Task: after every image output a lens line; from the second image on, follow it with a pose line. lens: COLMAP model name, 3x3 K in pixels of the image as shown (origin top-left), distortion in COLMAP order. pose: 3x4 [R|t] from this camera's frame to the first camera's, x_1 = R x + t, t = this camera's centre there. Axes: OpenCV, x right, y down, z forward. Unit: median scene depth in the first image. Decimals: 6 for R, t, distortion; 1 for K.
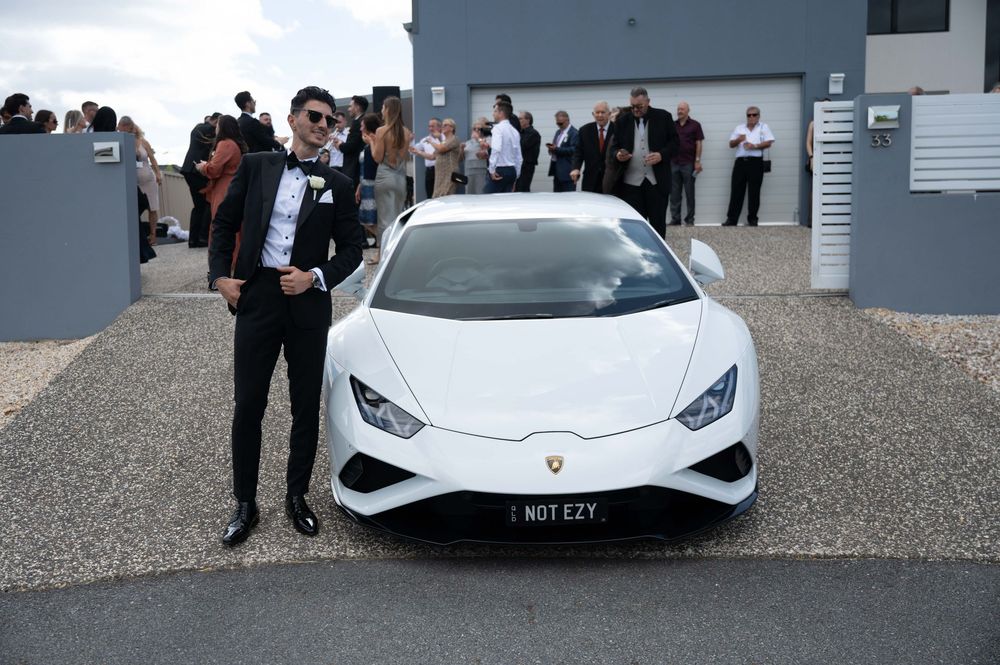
lens RADIAL K [[914.1, 0, 501.8], [0, 914.1, 329.8], [0, 0, 1]] dist [-0.008661, 0.000000]
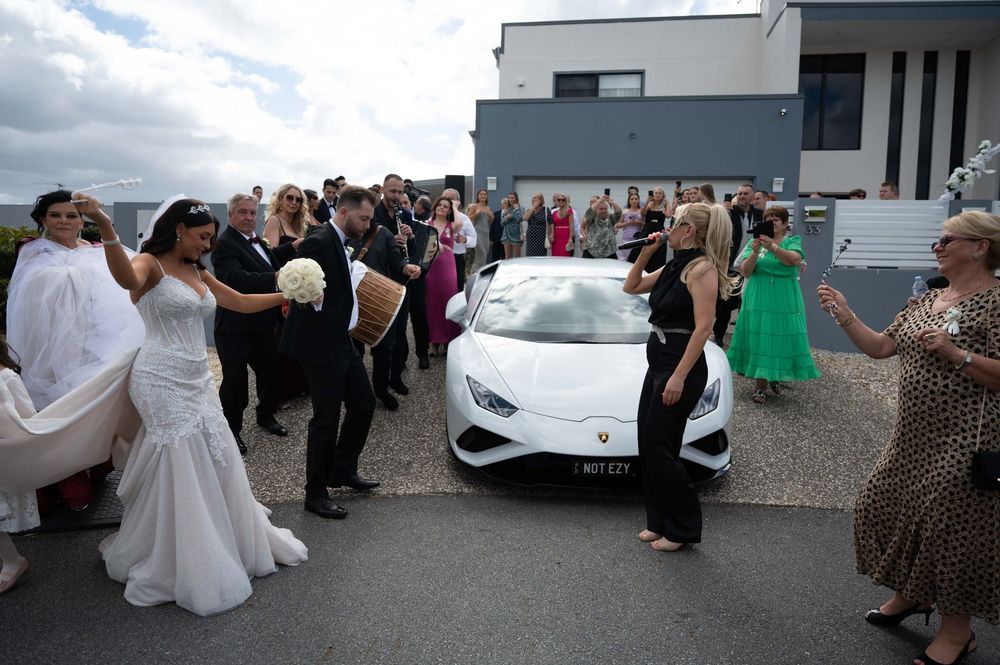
lens RADIAL K [[688.6, 0, 497.3], [0, 688.6, 334.9], [0, 0, 1]] dist [-0.008403, 0.002710]
pose [[0.998999, 0.039673, -0.020647, -0.098108], [-0.040185, 0.998880, -0.024986, 0.008960], [0.019633, 0.025791, 0.999475, -0.165714]]
